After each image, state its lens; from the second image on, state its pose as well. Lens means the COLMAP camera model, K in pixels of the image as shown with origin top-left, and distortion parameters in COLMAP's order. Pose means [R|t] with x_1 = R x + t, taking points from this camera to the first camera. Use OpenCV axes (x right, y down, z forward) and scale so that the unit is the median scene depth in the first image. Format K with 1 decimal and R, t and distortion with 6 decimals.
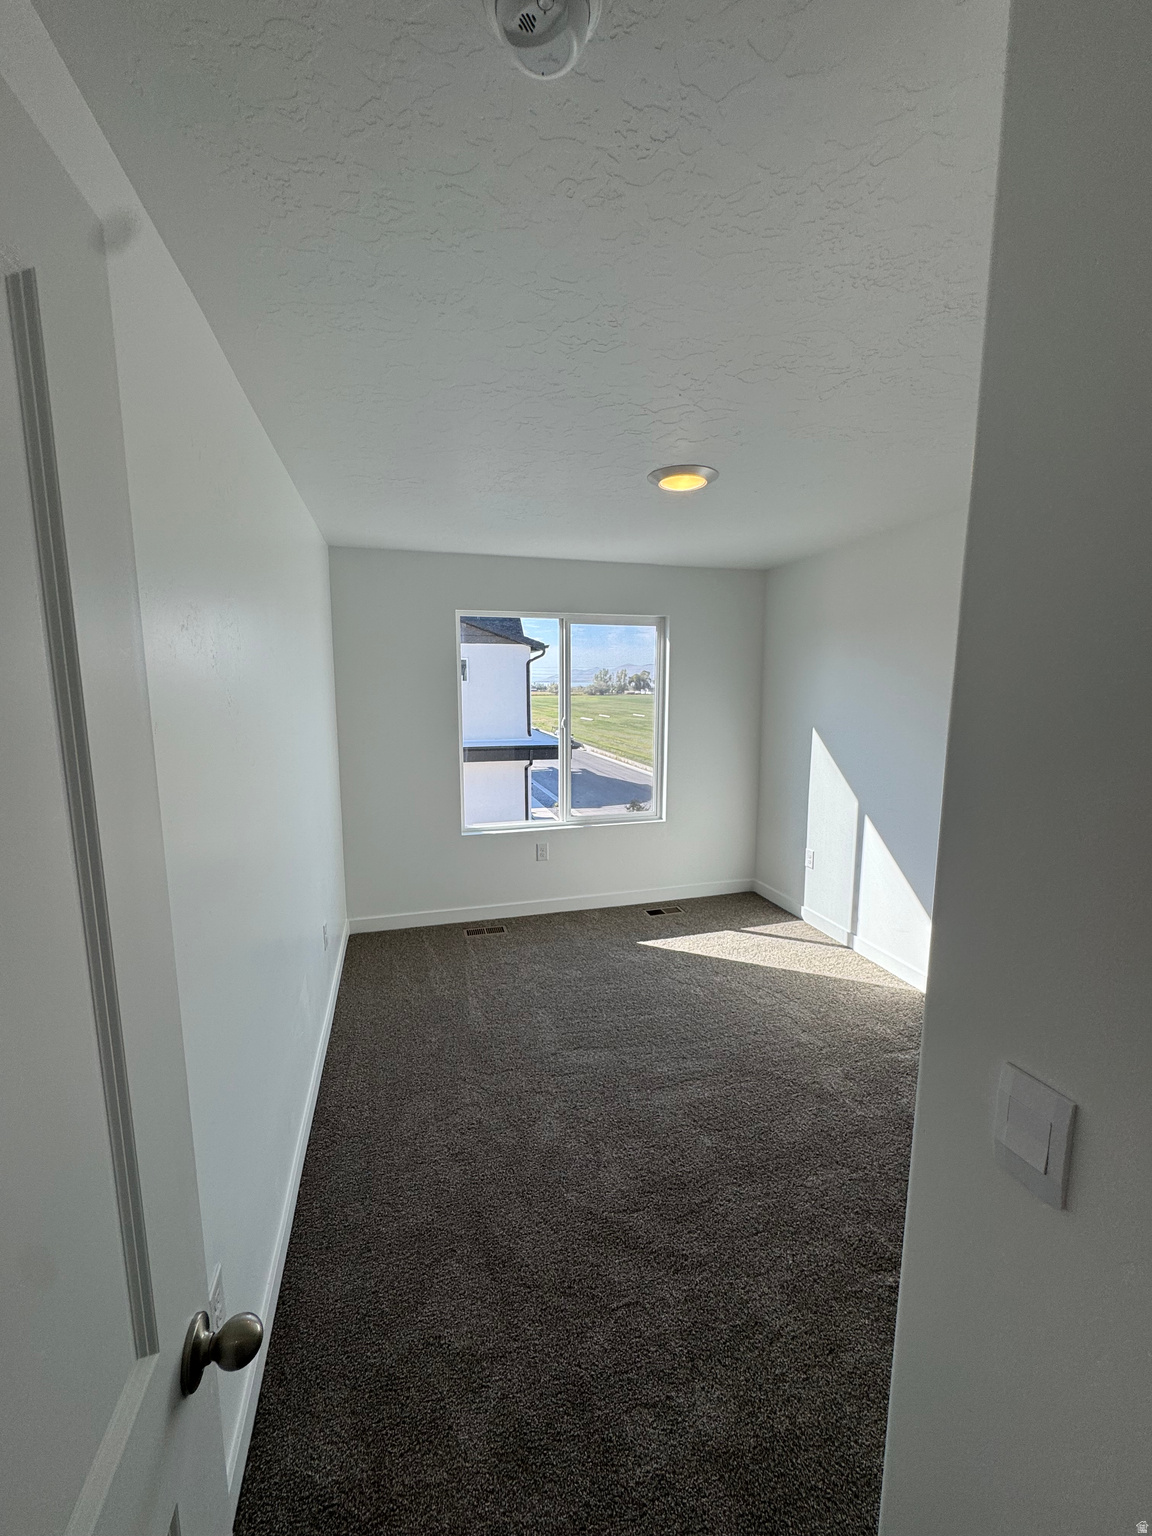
lens RADIAL K [[615.9, 0, 583.7], [0, 615.9, 769.2], [0, 0, 1]] dist [0.002391, -0.003766]
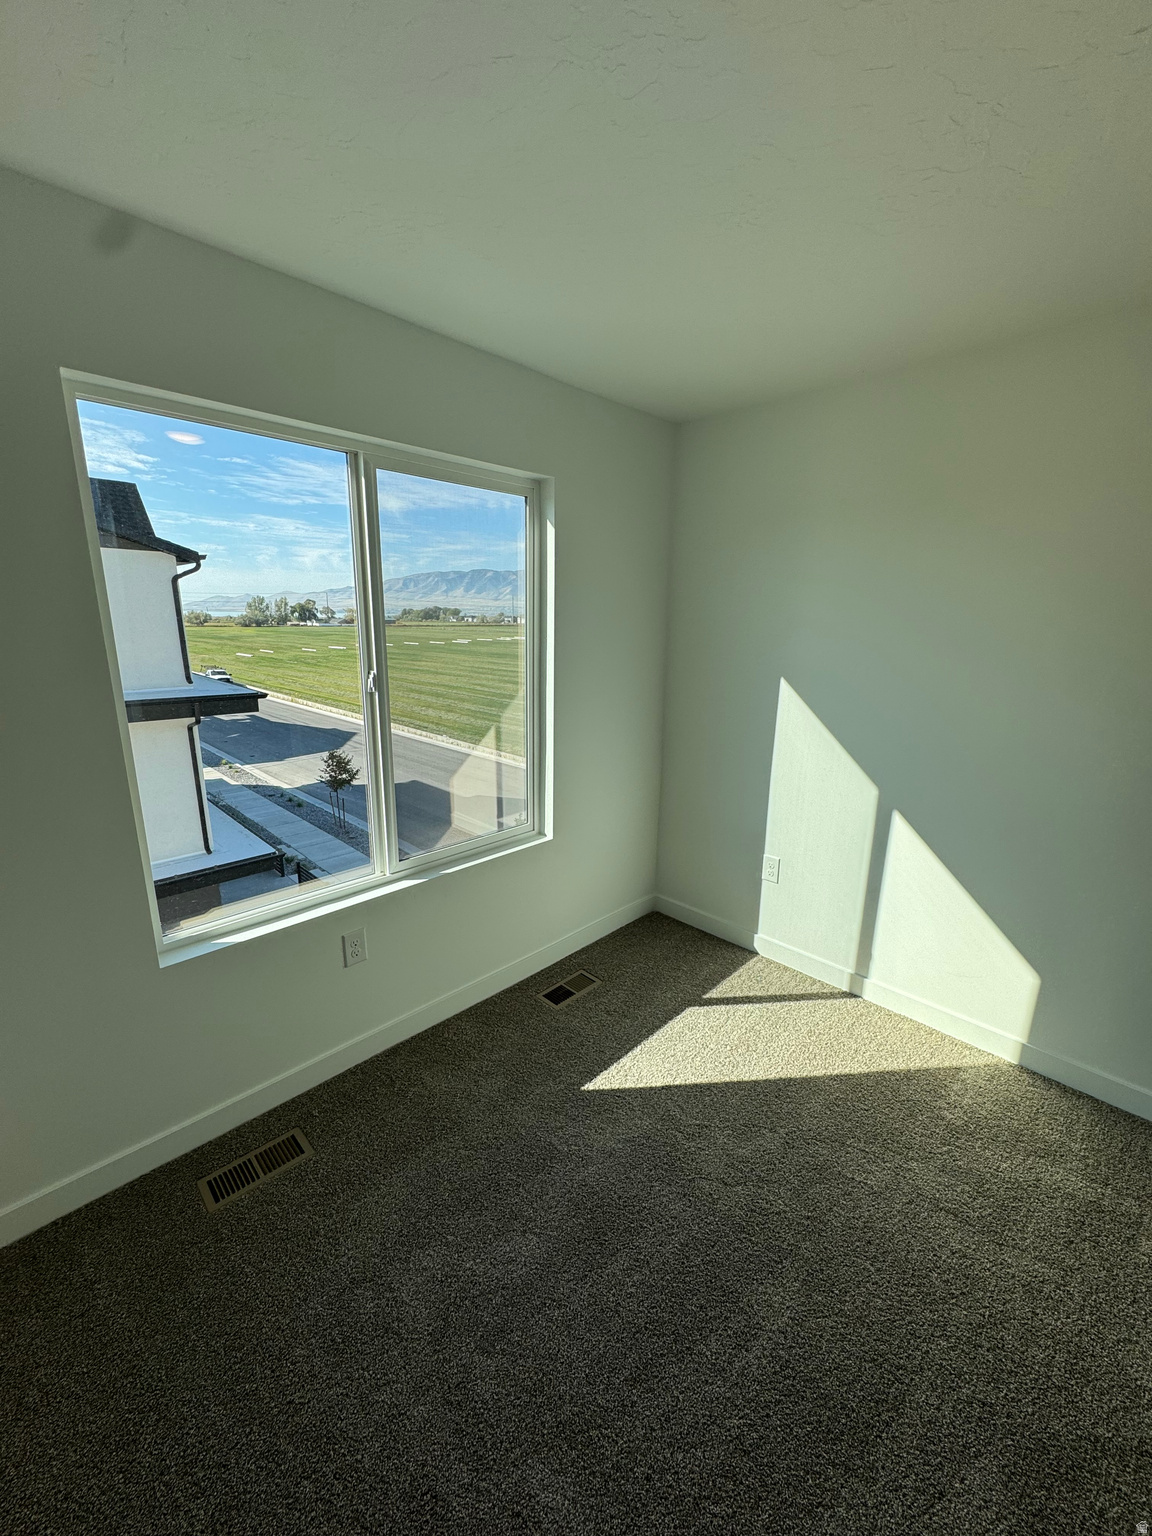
lens RADIAL K [[615.9, 0, 583.7], [0, 615.9, 769.2], [0, 0, 1]] dist [0.002391, -0.003766]
pose [[0.875584, -0.105008, 0.471514, -0.124865], [0.054290, 0.991294, 0.119950, -0.057276], [-0.480005, -0.079427, 0.873663, 0.492246]]
